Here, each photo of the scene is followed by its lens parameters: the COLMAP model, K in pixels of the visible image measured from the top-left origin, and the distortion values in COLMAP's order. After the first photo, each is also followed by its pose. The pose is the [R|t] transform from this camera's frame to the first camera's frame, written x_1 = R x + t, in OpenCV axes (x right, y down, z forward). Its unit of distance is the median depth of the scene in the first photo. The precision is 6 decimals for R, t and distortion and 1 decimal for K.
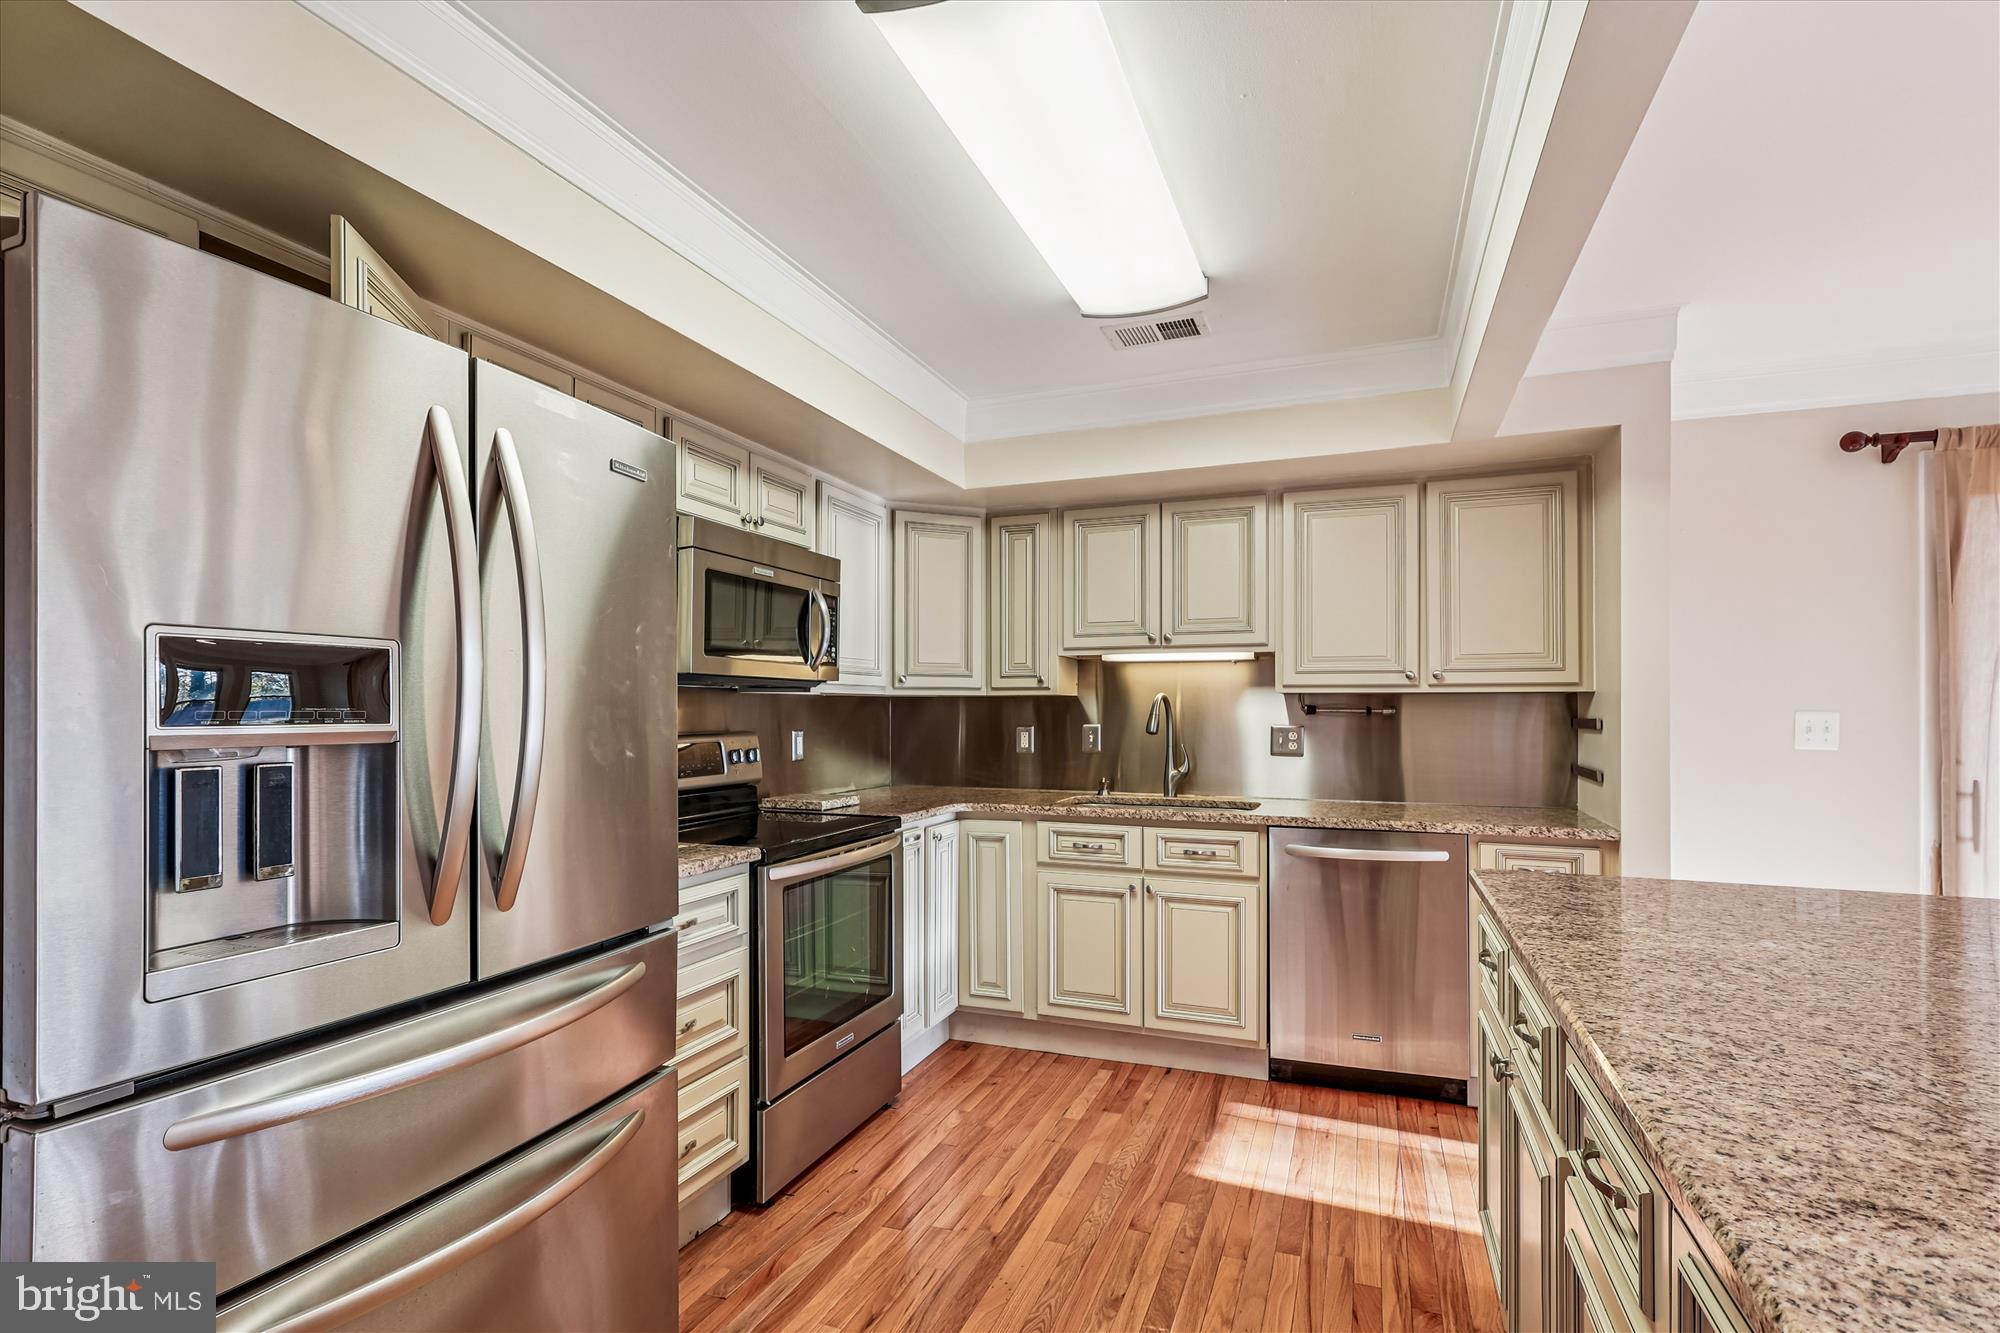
lens RADIAL K [[948.4, 0, 1000.4], [0, 948.4, 704.2], [0, 0, 1]] dist [-0.002556, 0.001325]
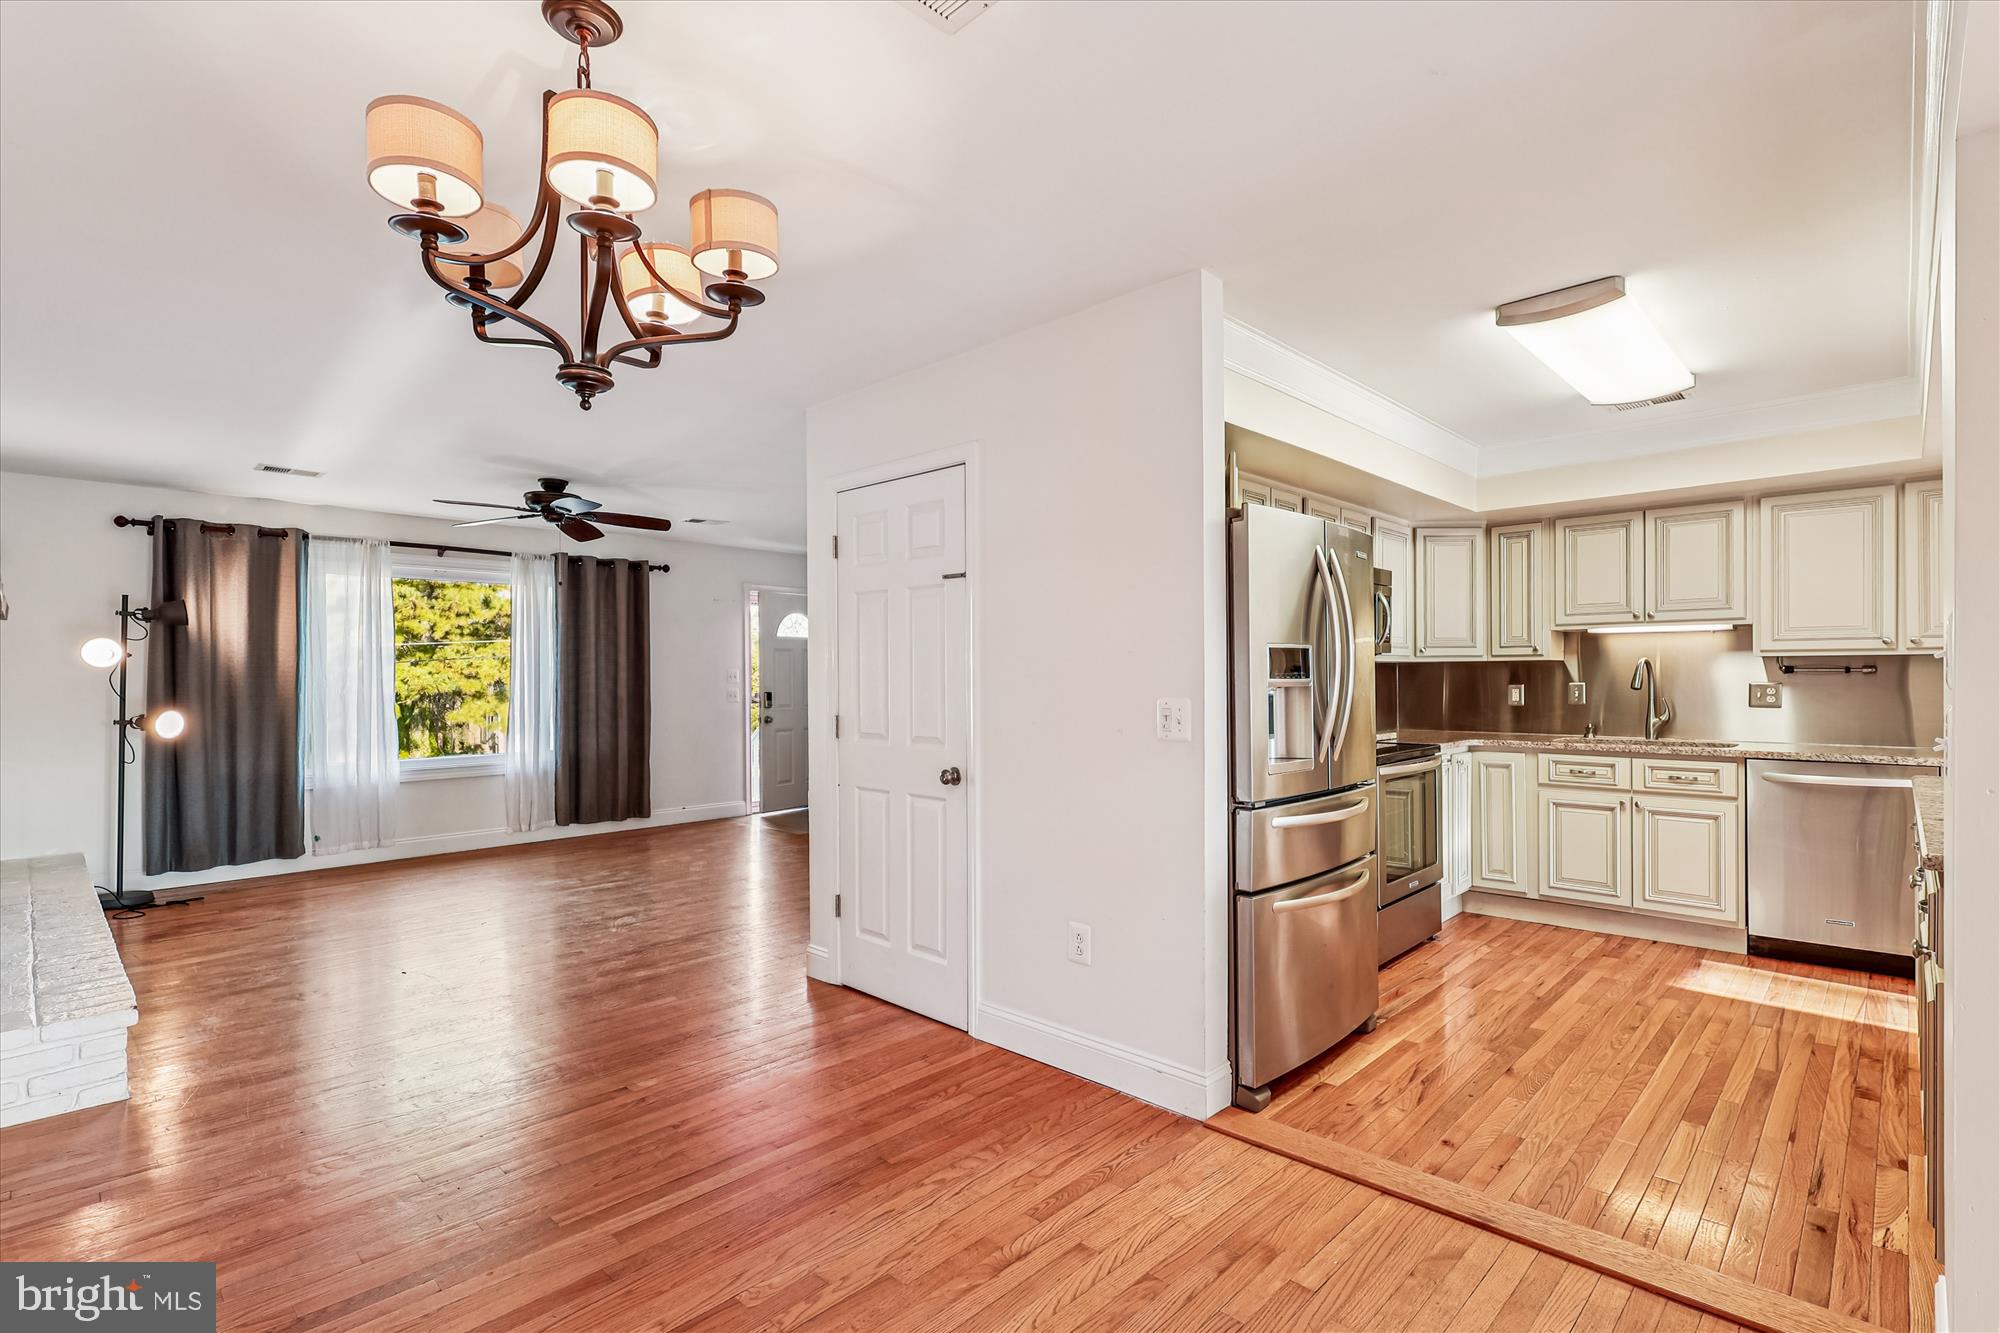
lens RADIAL K [[948.4, 0, 995.3], [0, 948.4, 679.3], [0, 0, 1]] dist [-0.002556, 0.001325]
pose [[0.922450, -0.004874, -0.386085, -0.158660], [0.009555, 0.999902, 0.010206, -0.004091], [0.385997, -0.013104, 0.922407, -0.570159]]
